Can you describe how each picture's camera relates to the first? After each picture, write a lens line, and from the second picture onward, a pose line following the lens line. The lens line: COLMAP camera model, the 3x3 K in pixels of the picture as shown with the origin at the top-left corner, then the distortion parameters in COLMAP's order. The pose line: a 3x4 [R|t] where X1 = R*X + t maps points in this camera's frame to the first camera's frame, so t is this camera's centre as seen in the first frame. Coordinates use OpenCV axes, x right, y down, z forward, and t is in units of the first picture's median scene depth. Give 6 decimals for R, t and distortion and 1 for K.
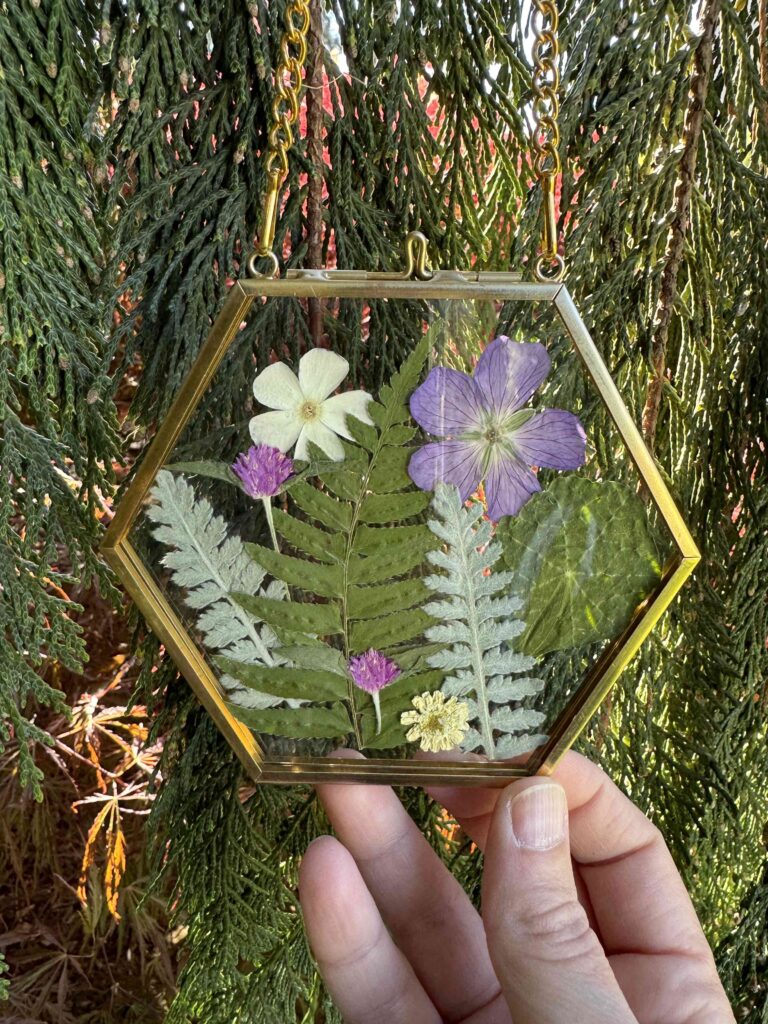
lens RADIAL K [[727.9, 0, 381.7], [0, 727.9, 510.4], [0, 0, 1]] dist [-0.069753, 0.003181]
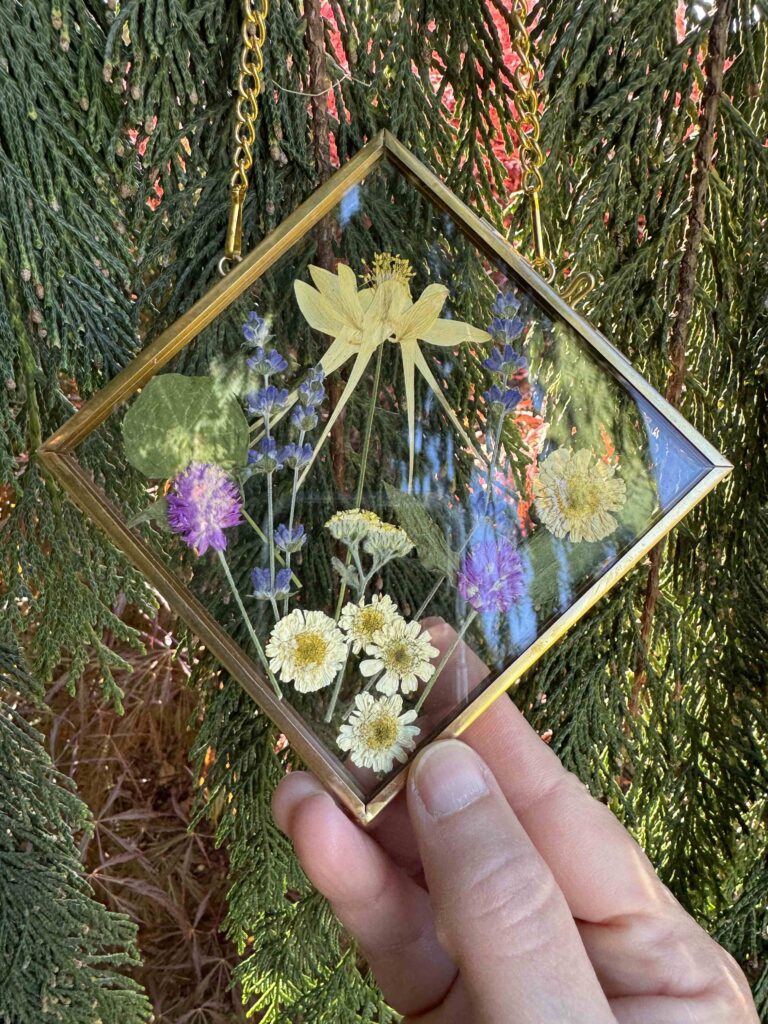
lens RADIAL K [[727.9, 0, 388.6], [0, 727.9, 508.6], [0, 0, 1]] dist [-0.069753, 0.003181]
pose [[0.979413, 0.045805, -0.196604, 0.223019], [-0.033765, 0.997368, 0.064163, -0.052433], [0.199025, -0.056204, 0.978381, -0.048444]]
